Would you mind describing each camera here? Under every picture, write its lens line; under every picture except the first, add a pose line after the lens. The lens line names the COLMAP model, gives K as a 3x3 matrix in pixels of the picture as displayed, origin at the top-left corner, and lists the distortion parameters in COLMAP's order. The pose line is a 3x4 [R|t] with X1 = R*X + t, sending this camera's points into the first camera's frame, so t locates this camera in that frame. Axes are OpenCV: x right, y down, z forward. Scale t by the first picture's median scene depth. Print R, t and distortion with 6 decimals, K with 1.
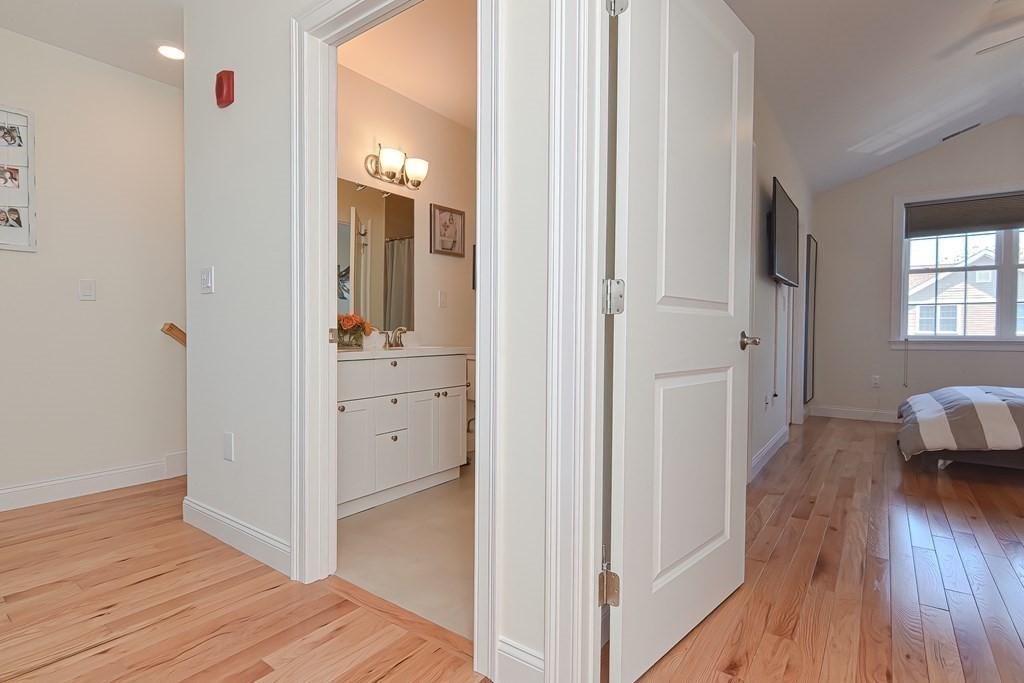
lens RADIAL K [[502.8, 0, 502.2], [0, 502.8, 343.6], [0, 0, 1]] dist [0.000391, -0.006935]
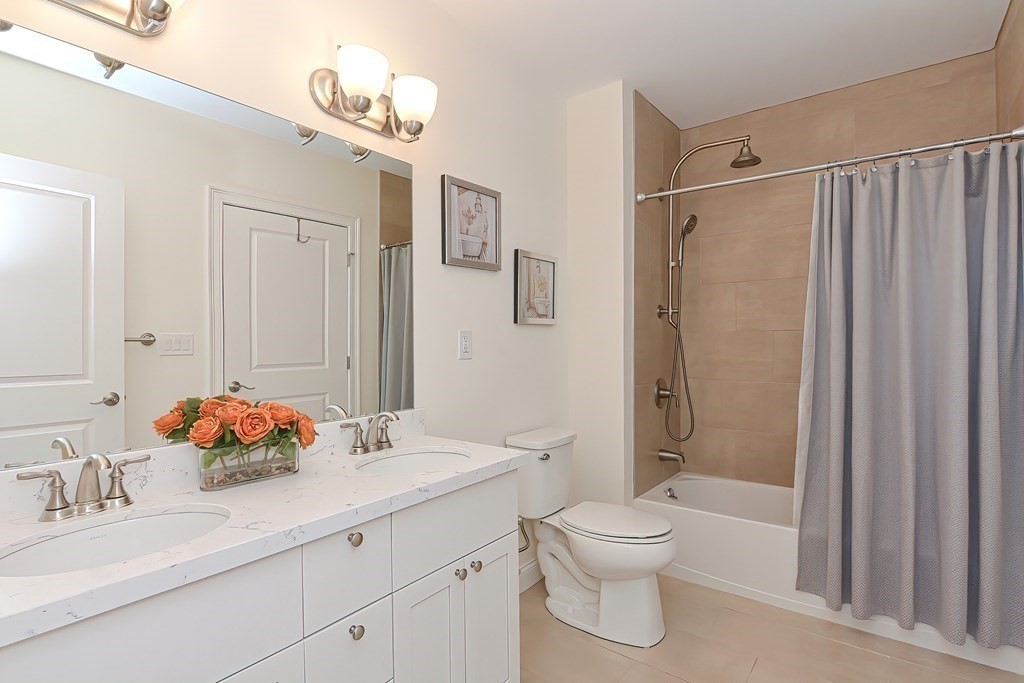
lens RADIAL K [[502.8, 0, 502.2], [0, 502.8, 343.6], [0, 0, 1]] dist [0.000391, -0.006935]
pose [[0.999676, -0.010673, -0.023101, -0.070861], [0.010188, 0.999728, -0.021003, -0.086764], [0.023318, 0.020761, 0.999513, 0.486286]]
